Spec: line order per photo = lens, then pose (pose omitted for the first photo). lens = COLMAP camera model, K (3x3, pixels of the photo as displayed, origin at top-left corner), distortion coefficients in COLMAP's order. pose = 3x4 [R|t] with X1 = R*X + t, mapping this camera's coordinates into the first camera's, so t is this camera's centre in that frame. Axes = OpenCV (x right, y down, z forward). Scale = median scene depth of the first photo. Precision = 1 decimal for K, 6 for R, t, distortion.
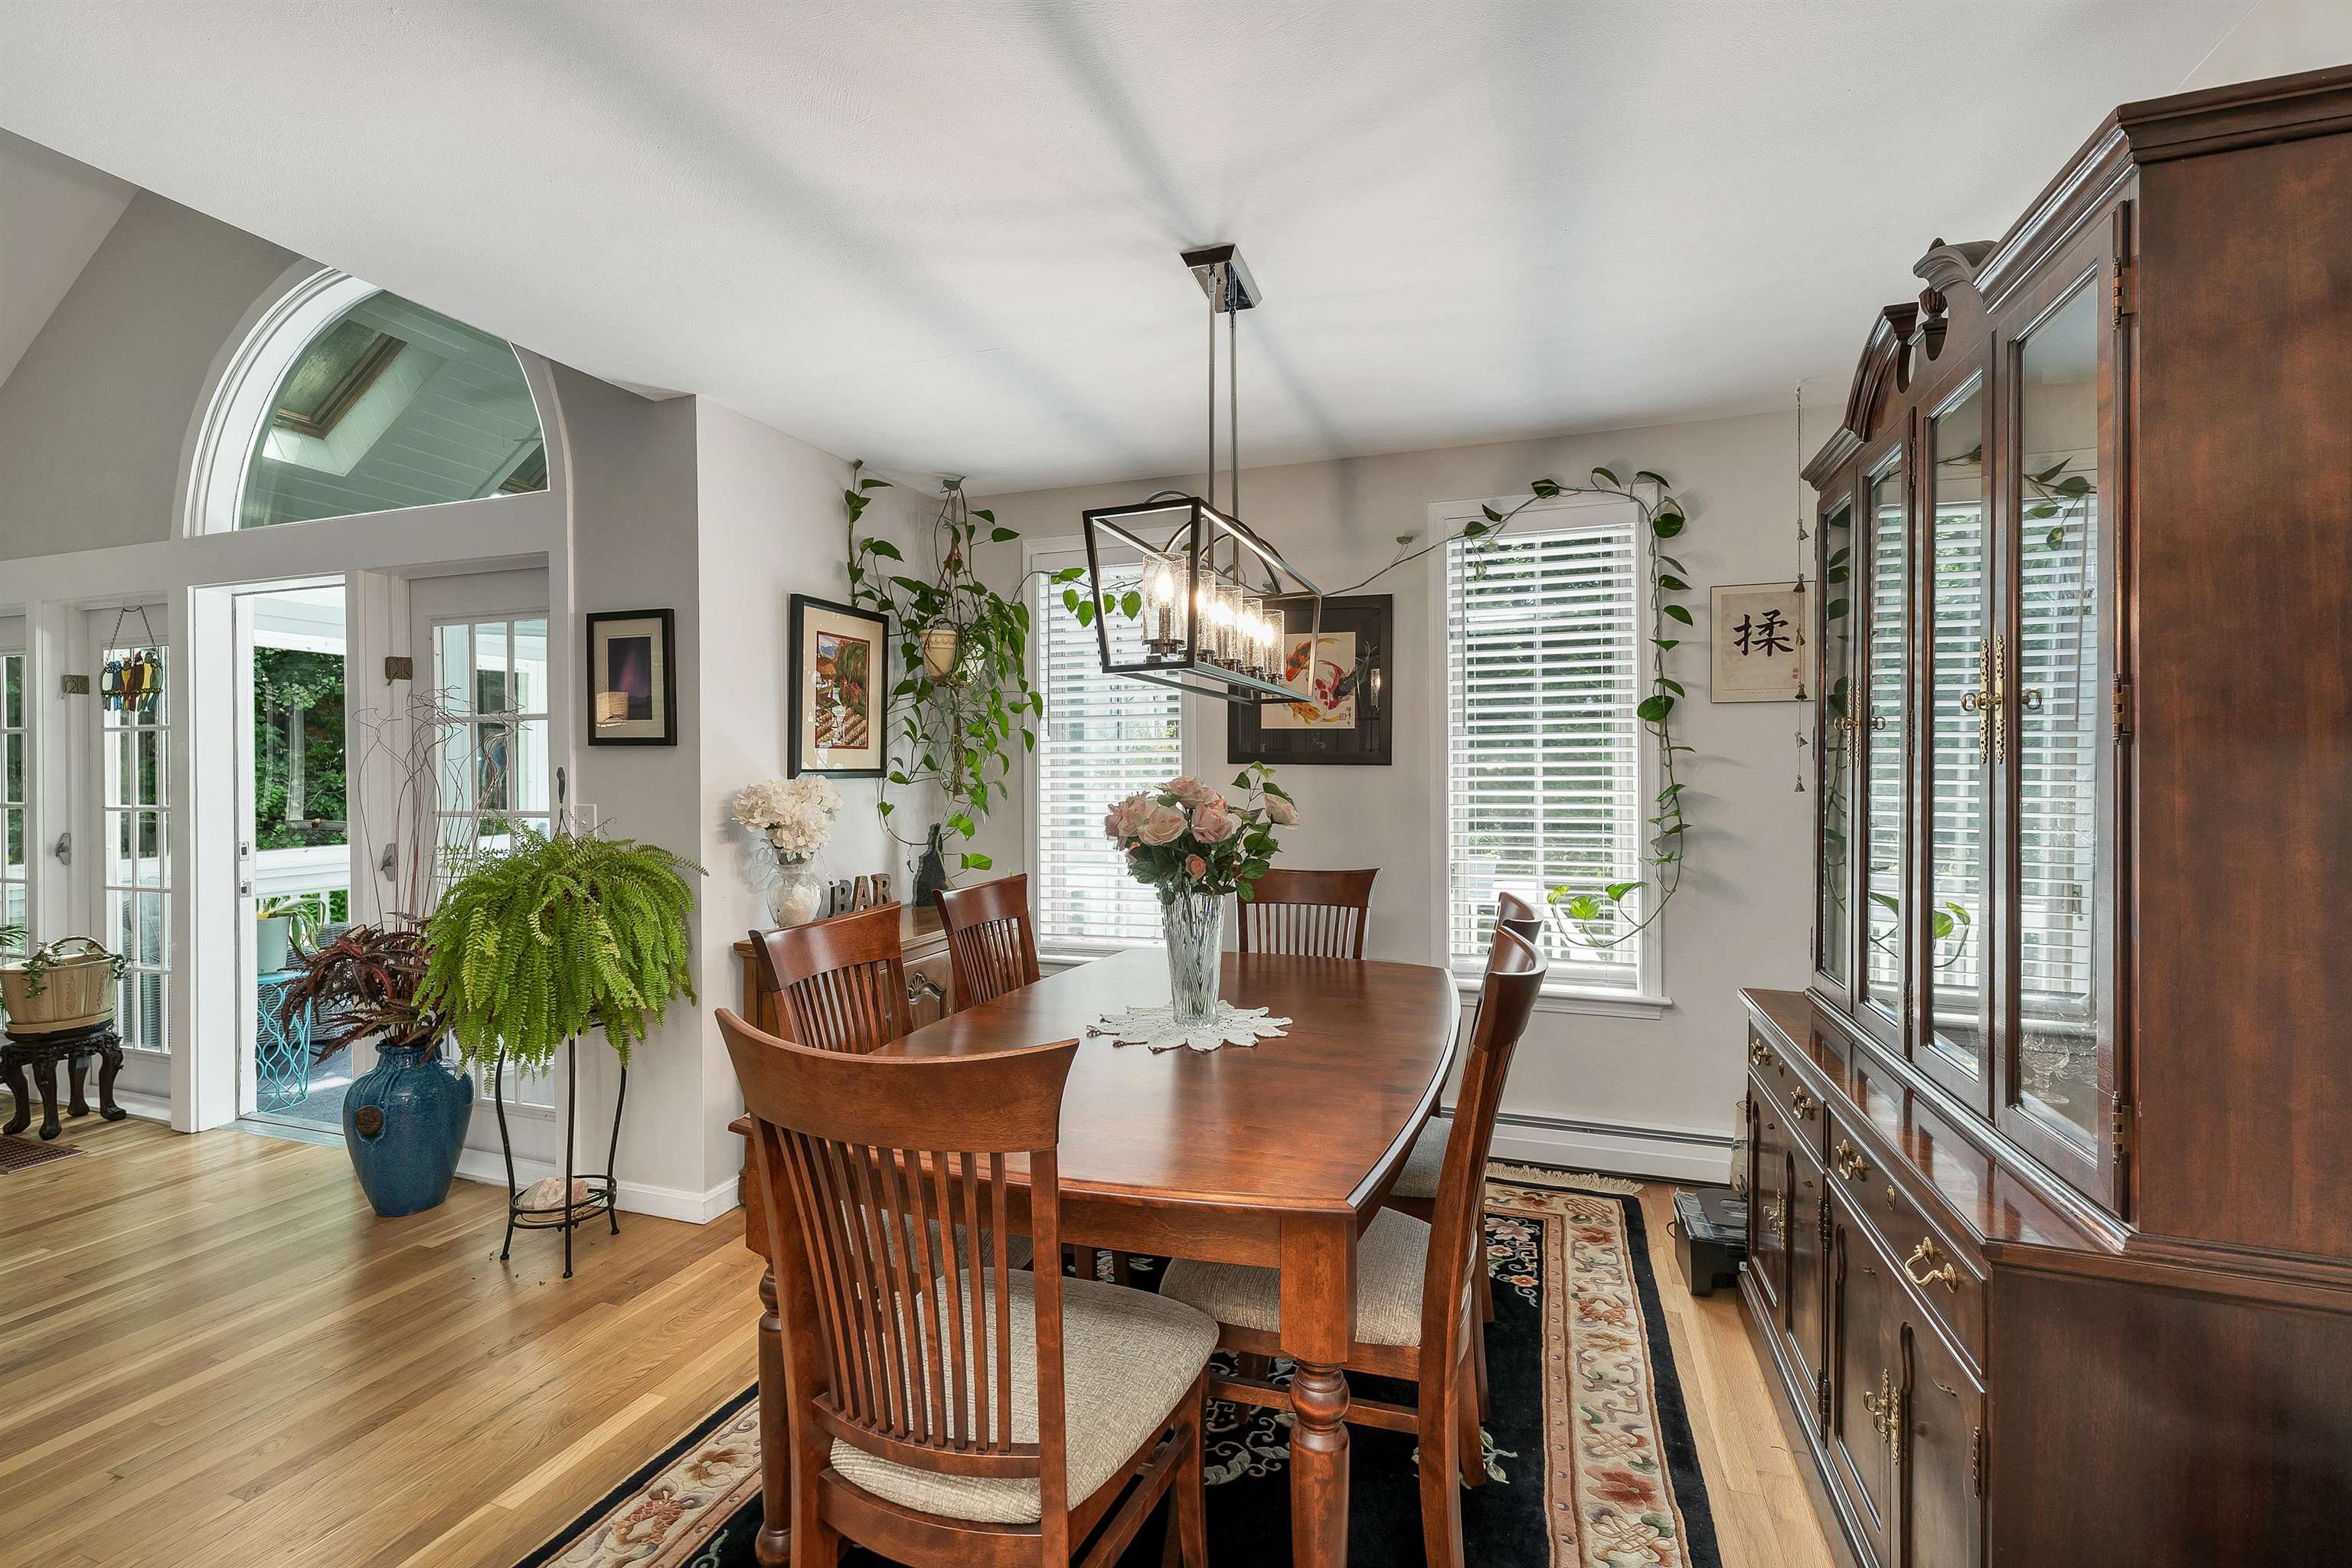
lens RADIAL K [[1013.0, 0, 1188.8], [0, 1013.0, 783.5], [0, 0, 1]] dist [0.001962, 0.000210]
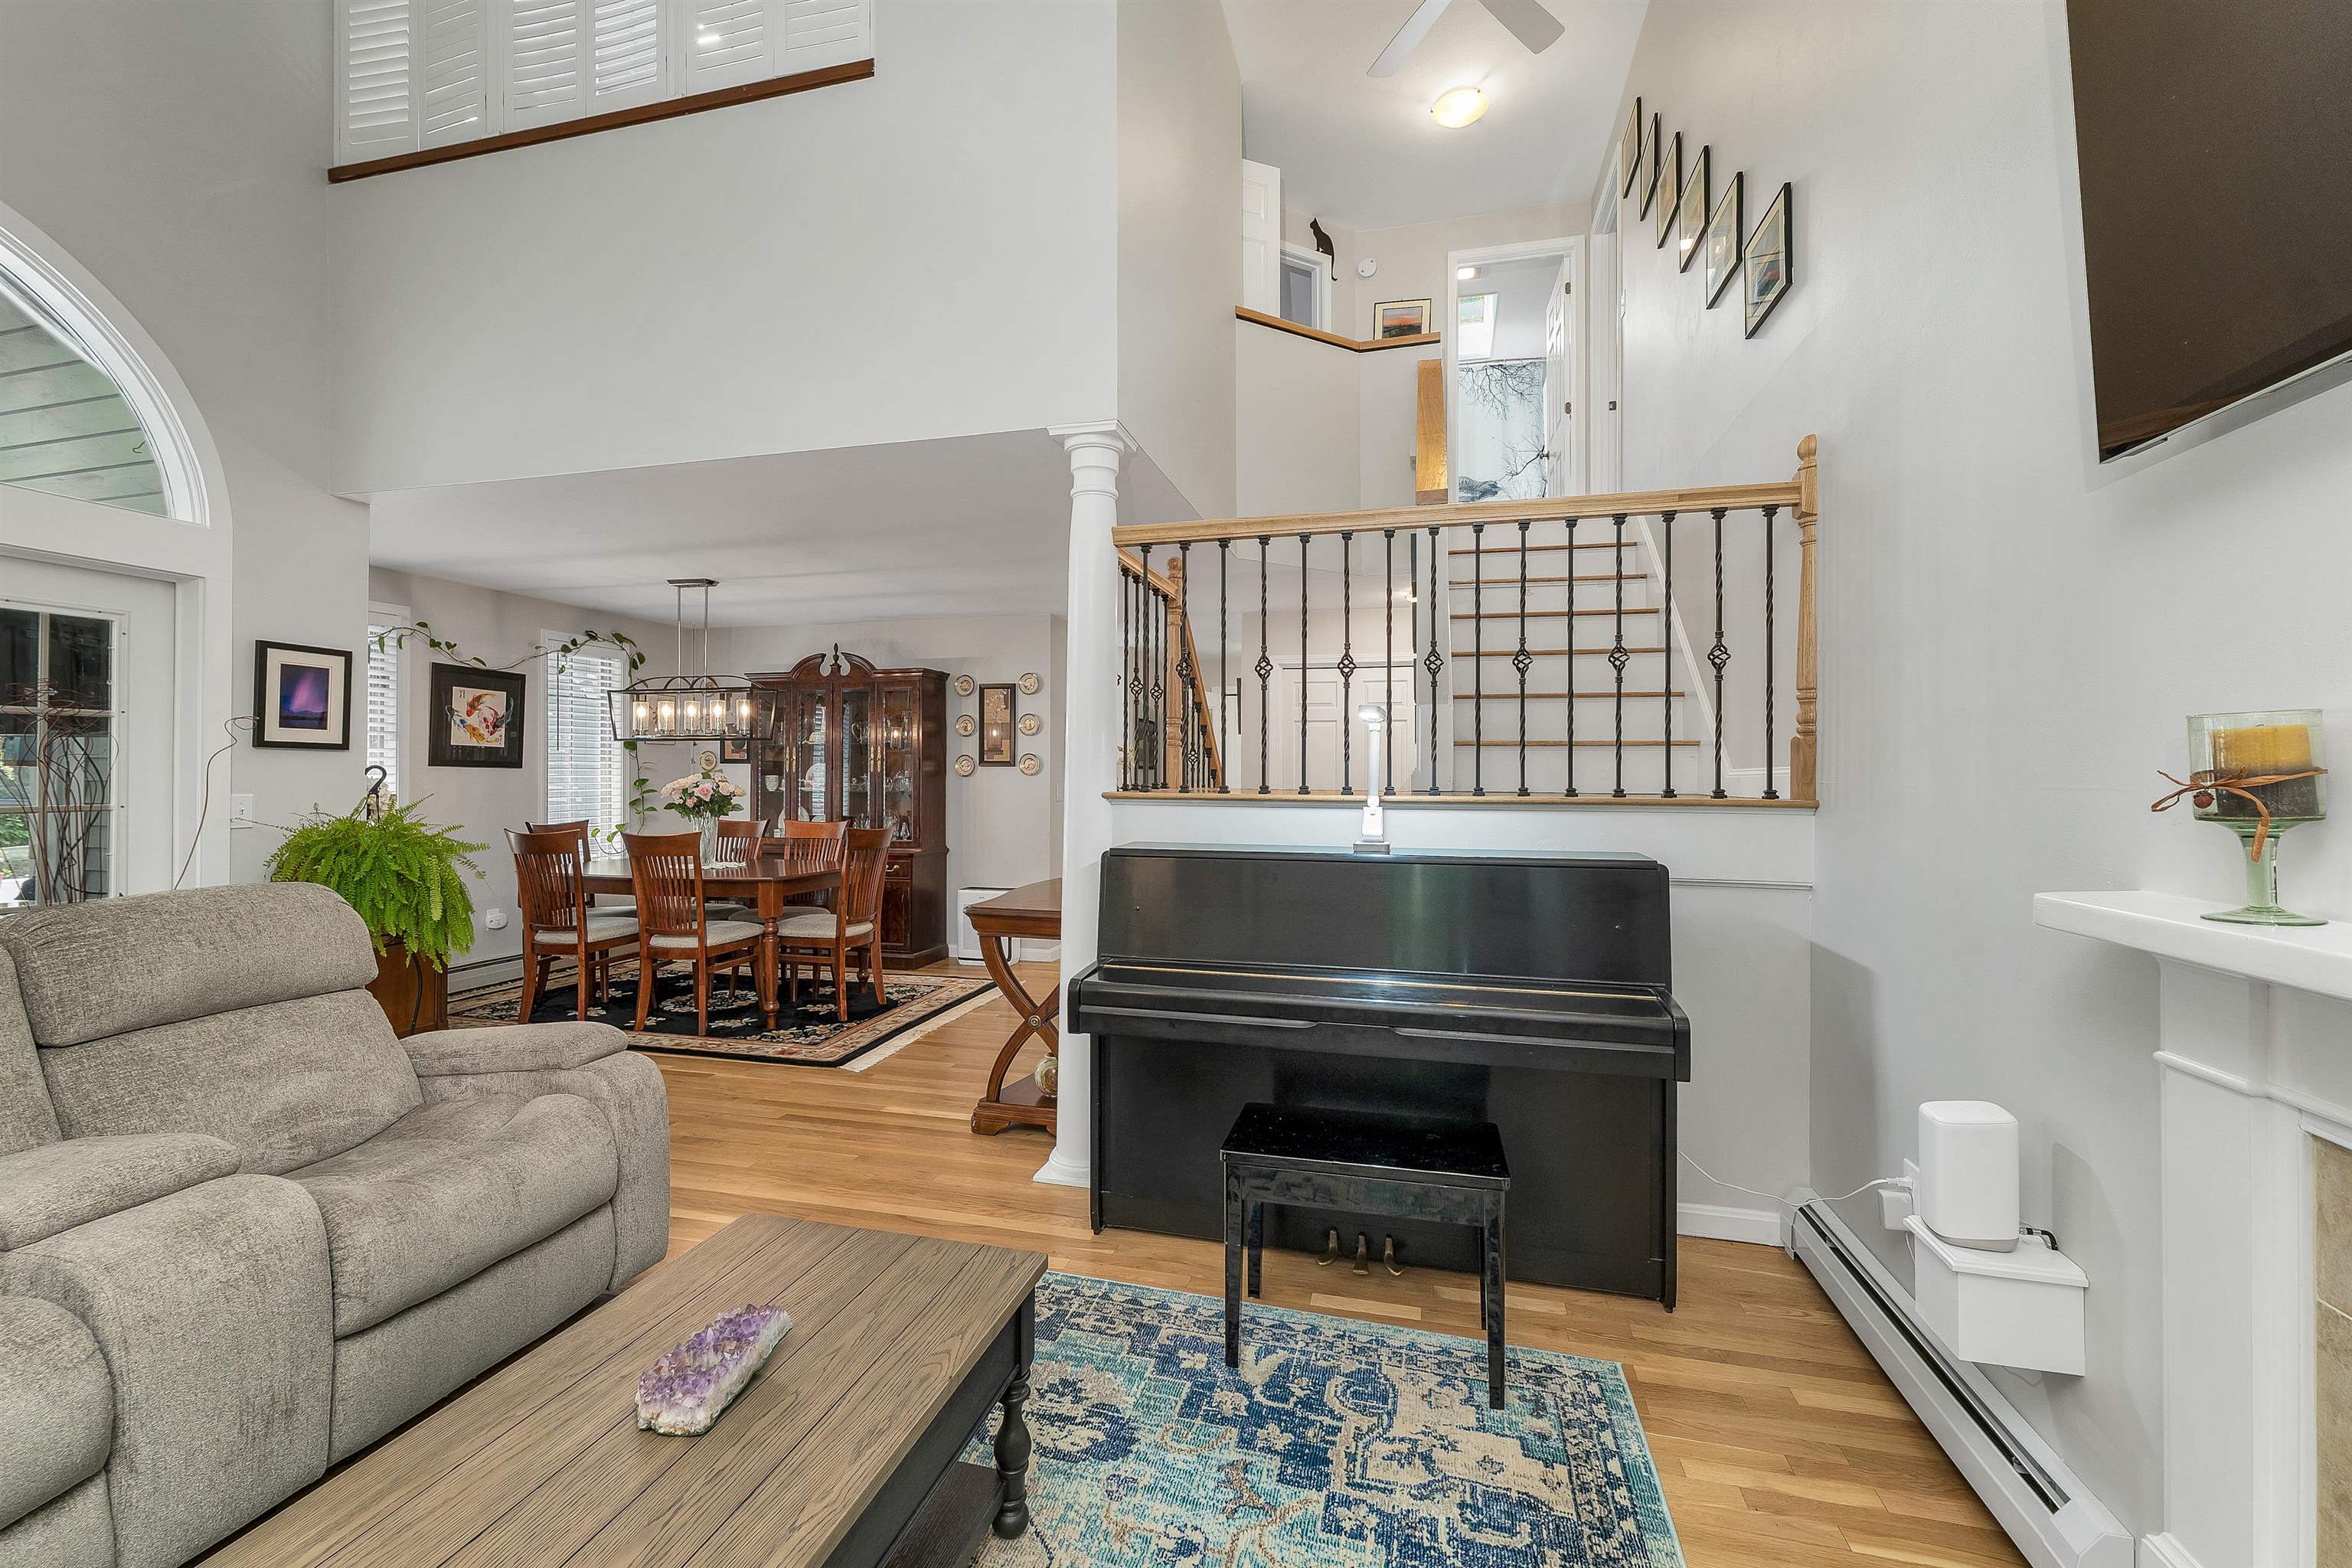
lens RADIAL K [[1013.0, 0, 1188.8], [0, 1013.0, 783.5], [0, 0, 1]] dist [0.001962, 0.000210]
pose [[-0.101450, -0.002849, 0.994837, -1.707760], [0.000659, 0.999995, 0.002931, 0.003906], [-0.994840, 0.000953, -0.101448, 0.002977]]
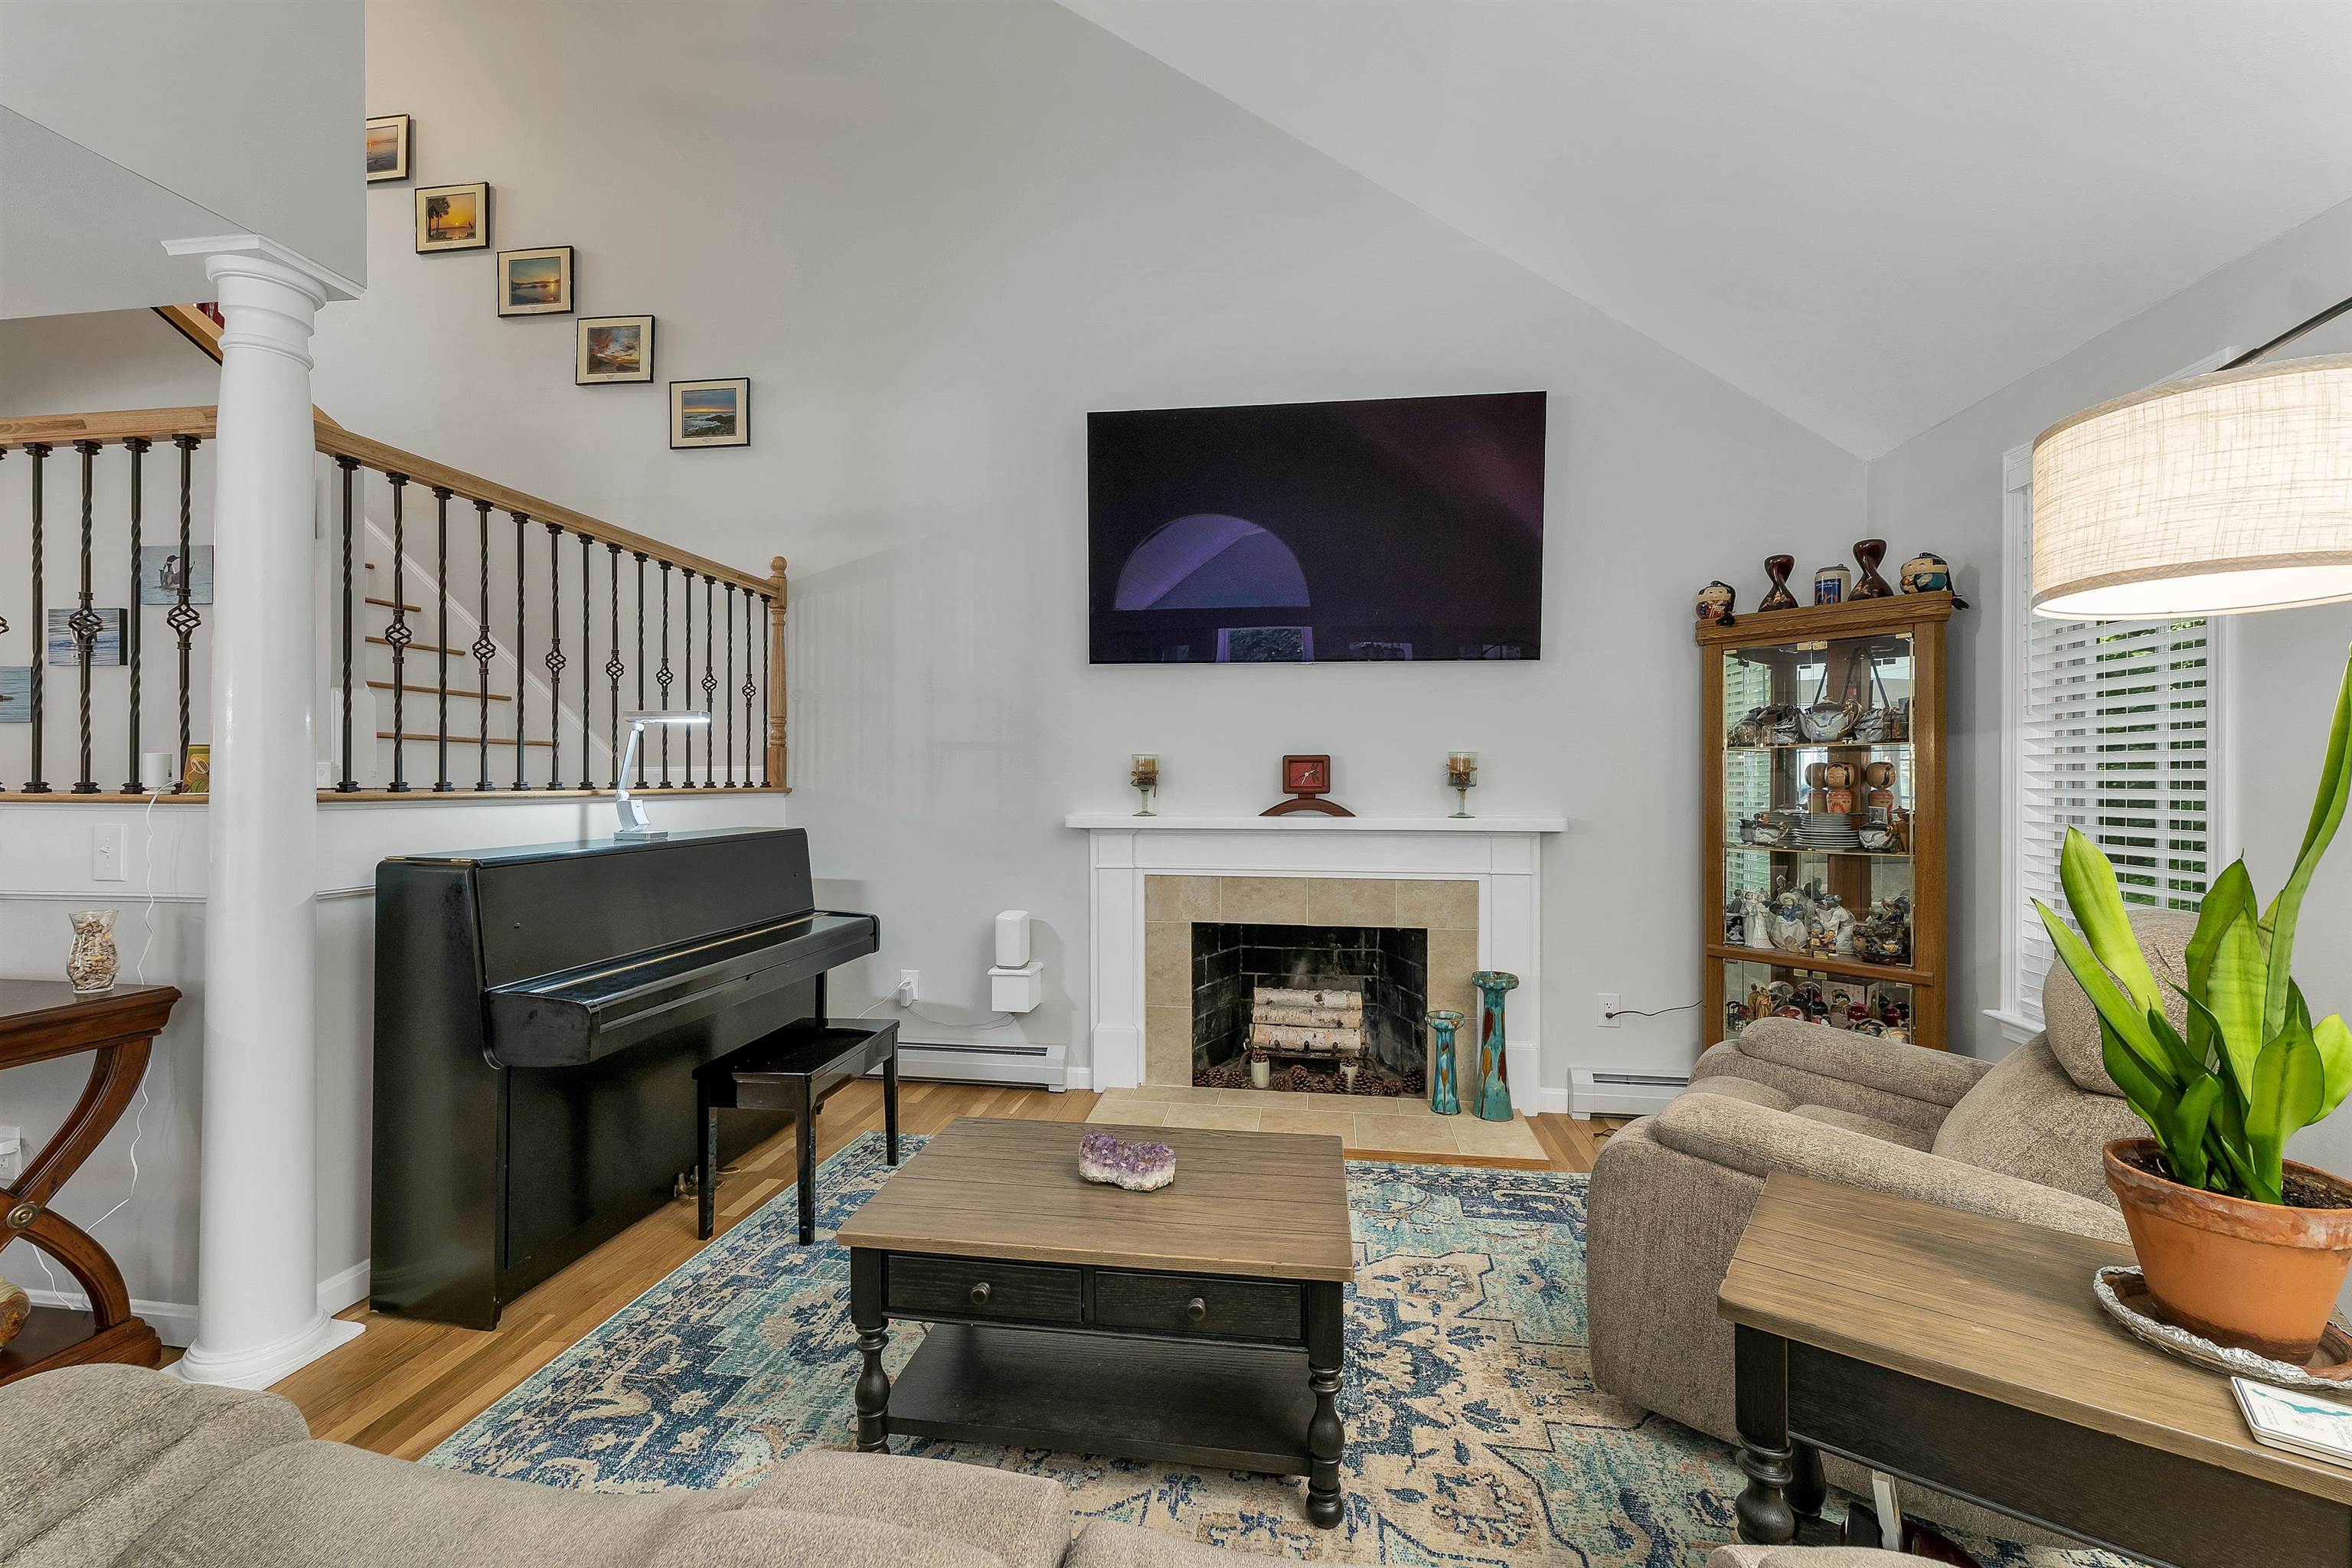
lens RADIAL K [[999.1, 0, 1153.8], [0, 999.1, 769.4], [0, 0, 1]] dist [0.001169, 0.000220]
pose [[-0.981447, 0.005669, -0.191649, -1.172456], [0.005020, 0.999980, 0.003870, -0.003449], [0.191667, 0.002836, -0.981456, 0.764312]]
